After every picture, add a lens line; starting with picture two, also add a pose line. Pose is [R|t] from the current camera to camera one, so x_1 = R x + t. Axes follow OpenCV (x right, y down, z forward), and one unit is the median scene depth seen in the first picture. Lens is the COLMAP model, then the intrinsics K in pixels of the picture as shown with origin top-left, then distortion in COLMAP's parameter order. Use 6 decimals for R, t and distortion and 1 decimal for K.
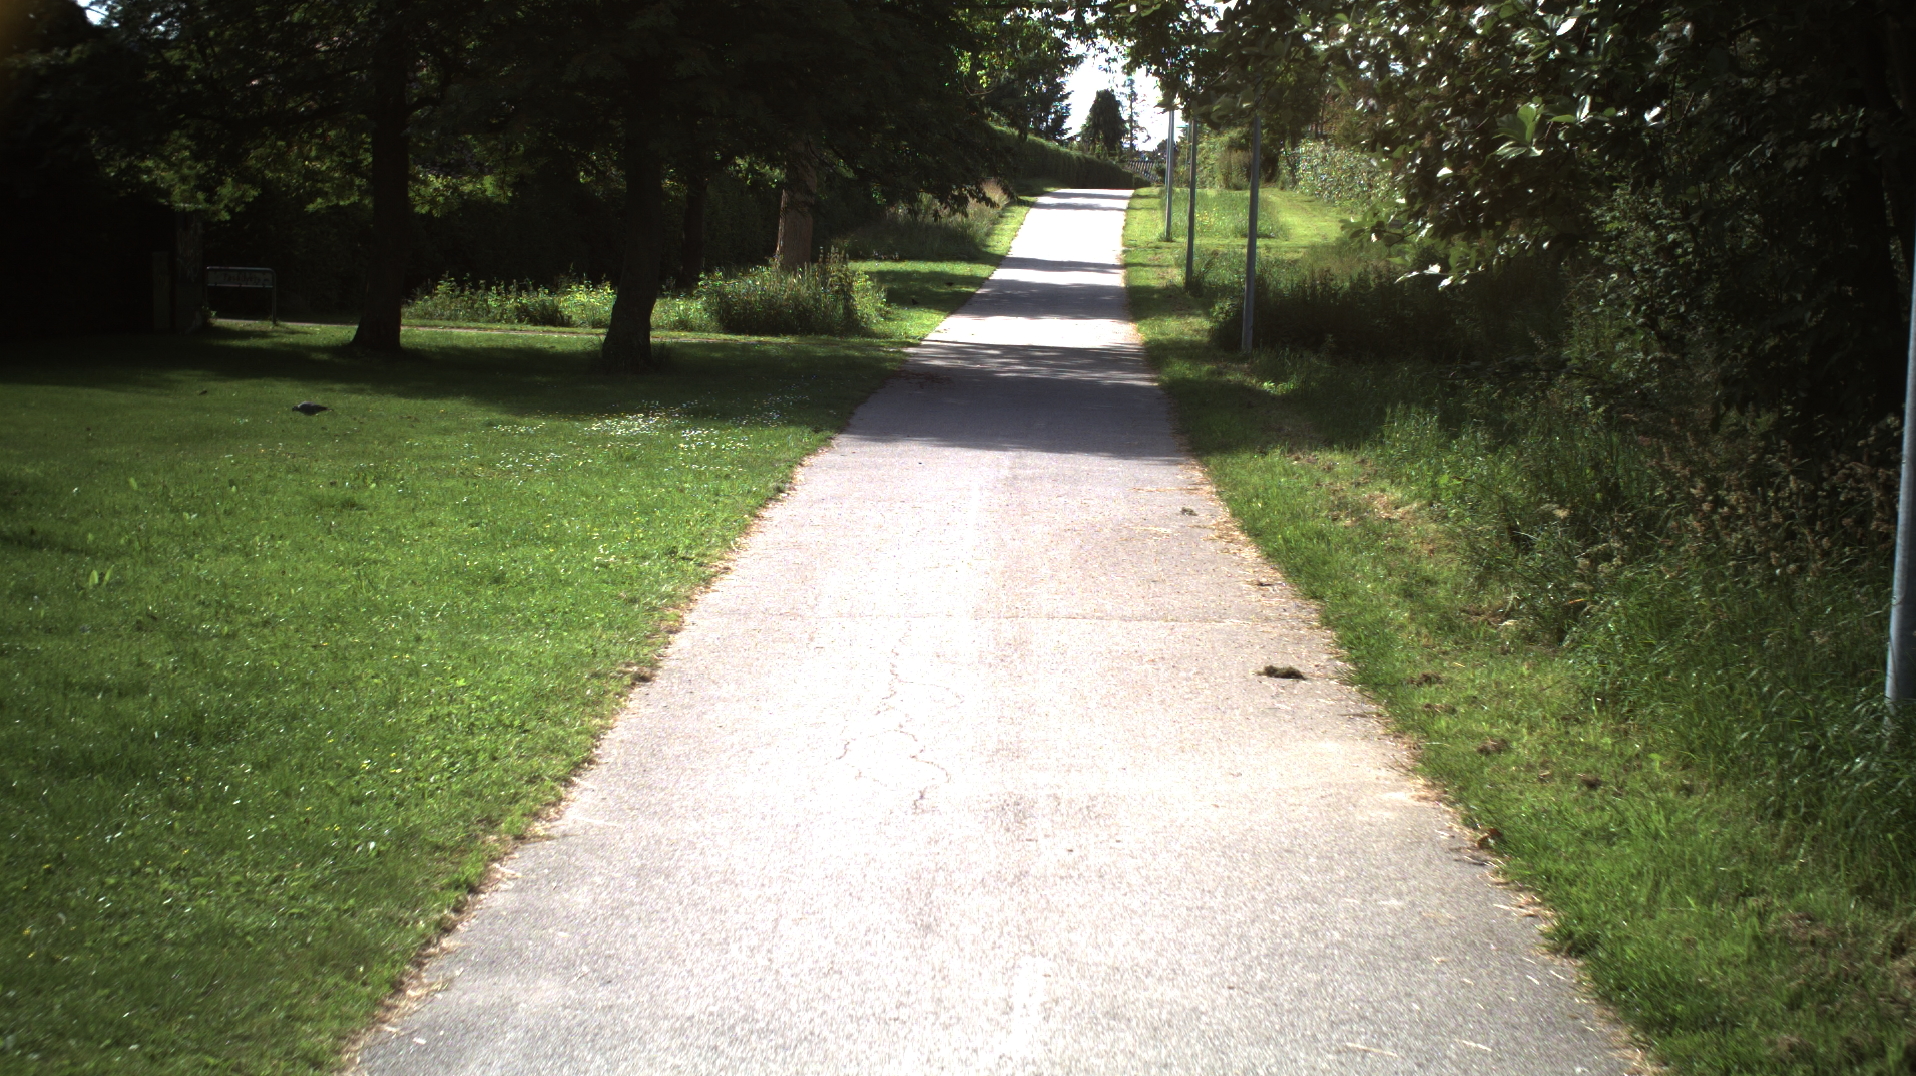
lens RADIAL K [[2811.9, 0, 958.0], [0, 2811.9, 538.0], [0, 0, 1]] dist [-0.316106, 0.636062]
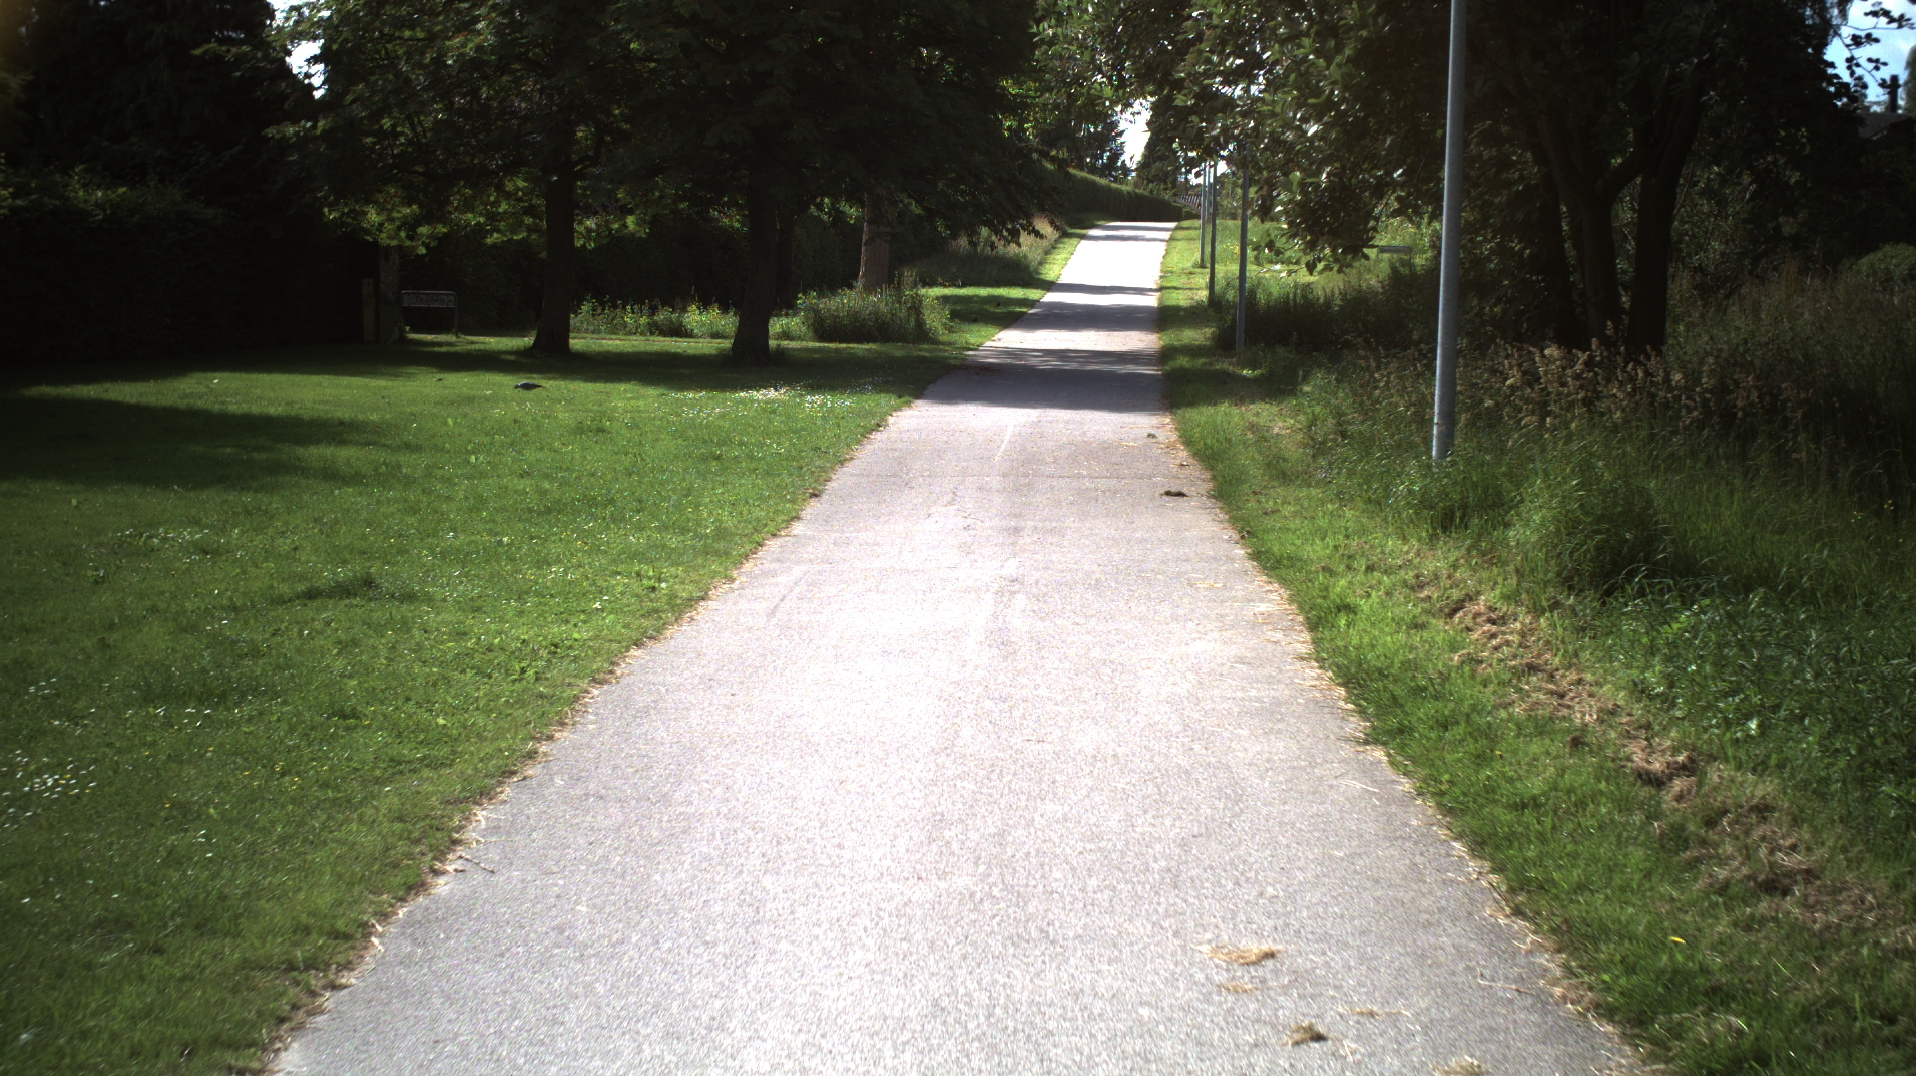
lens RADIAL K [[2811.9, 0, 958.0], [0, 2811.9, 538.0], [0, 0, 1]] dist [-0.316106, 0.636062]
pose [[0.999675, -0.009163, -0.023805, 0.006642], [0.008868, 0.999883, -0.012471, 0.030513], [0.023916, 0.012256, 0.999639, -0.242204]]
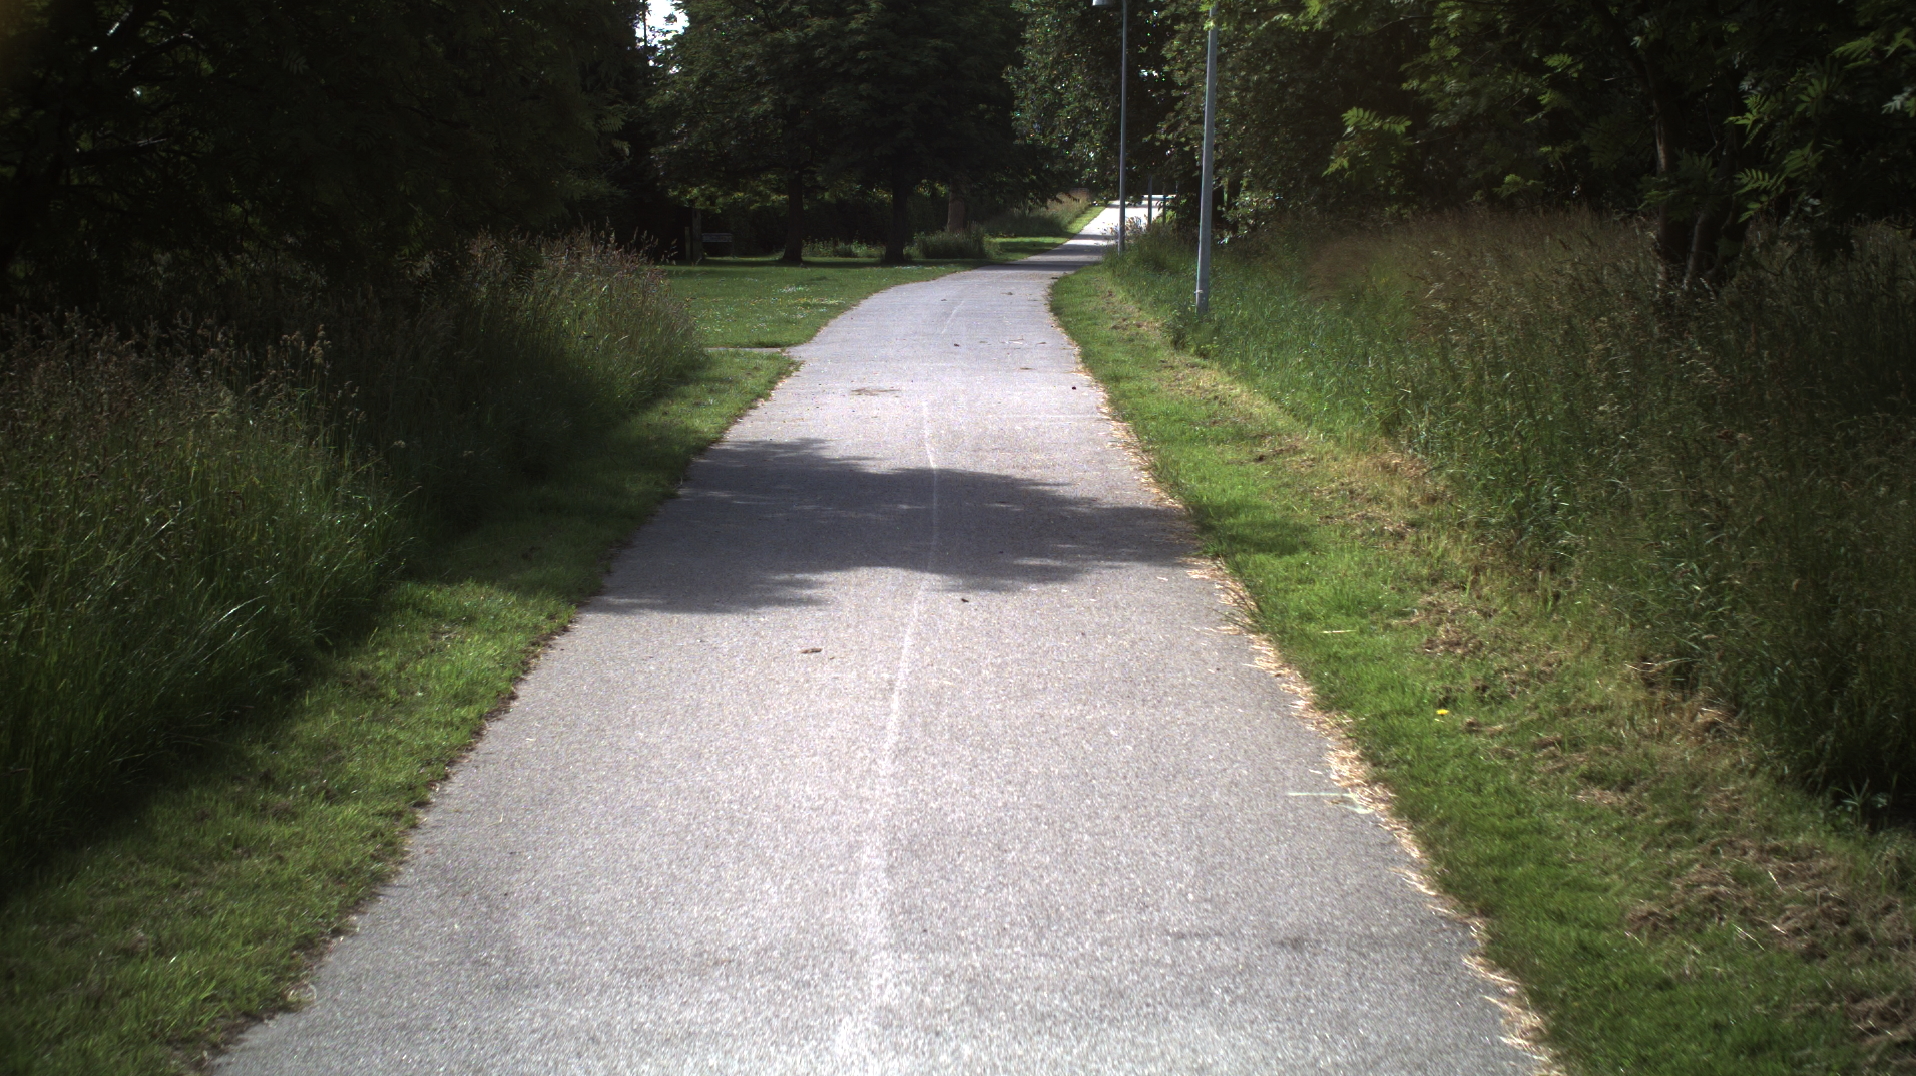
lens RADIAL K [[2811.9, 0, 958.0], [0, 2811.9, 538.0], [0, 0, 1]] dist [-0.316106, 0.636062]
pose [[0.998092, -0.024374, -0.056726, 0.068179], [0.024017, 0.999687, -0.006956, 0.177155], [0.056877, 0.005580, 0.998366, -1.320959]]
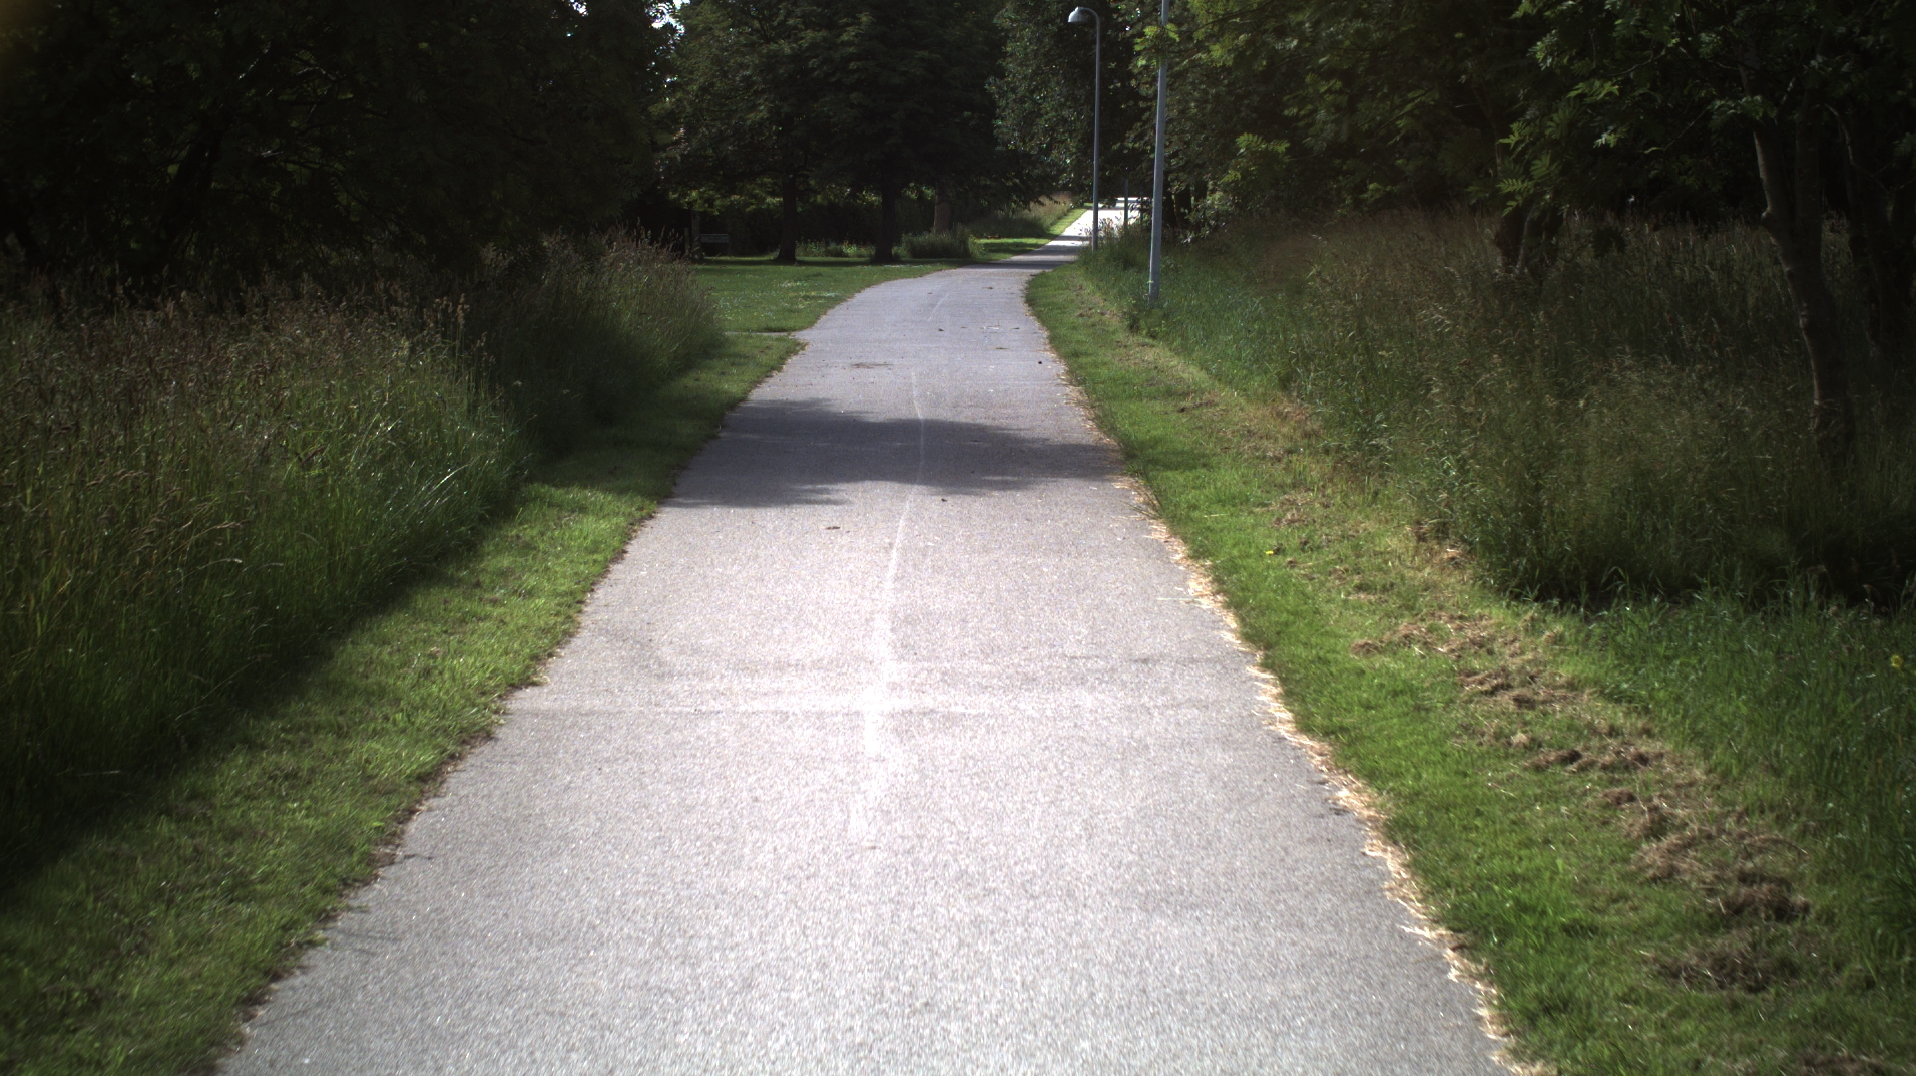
lens RADIAL K [[2811.9, 0, 958.0], [0, 2811.9, 538.0], [0, 0, 1]] dist [-0.316106, 0.636062]
pose [[0.998341, -0.024525, -0.052085, 0.075603], [0.024156, 0.999679, -0.007697, 0.192319], [0.052257, 0.006426, 0.998613, -1.440103]]
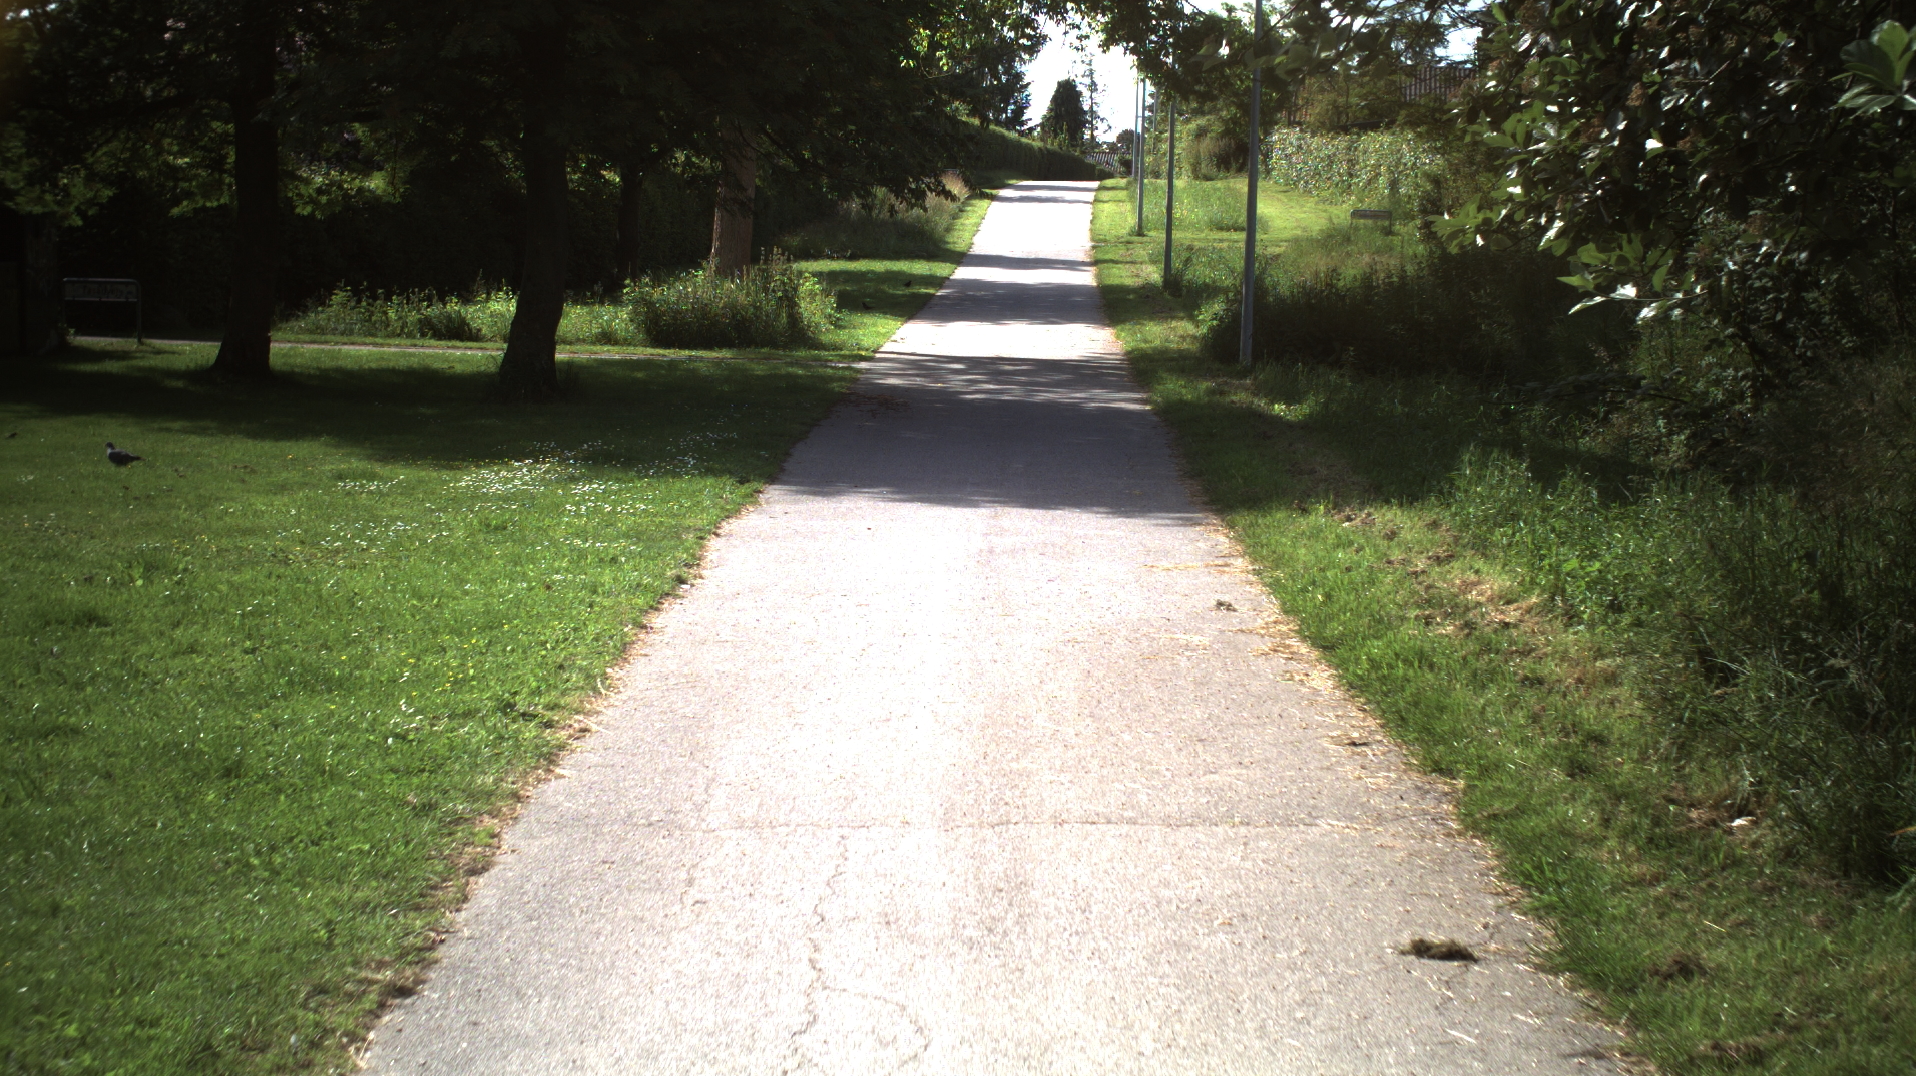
lens RADIAL K [[2811.9, 0, 958.0], [0, 2811.9, 538.0], [0, 0, 1]] dist [-0.316106, 0.636062]
pose [[0.999854, -0.010203, 0.013736, 0.000313], [0.010171, 0.999945, 0.002371, -0.014592], [-0.013759, -0.002231, 0.999903, 0.121094]]
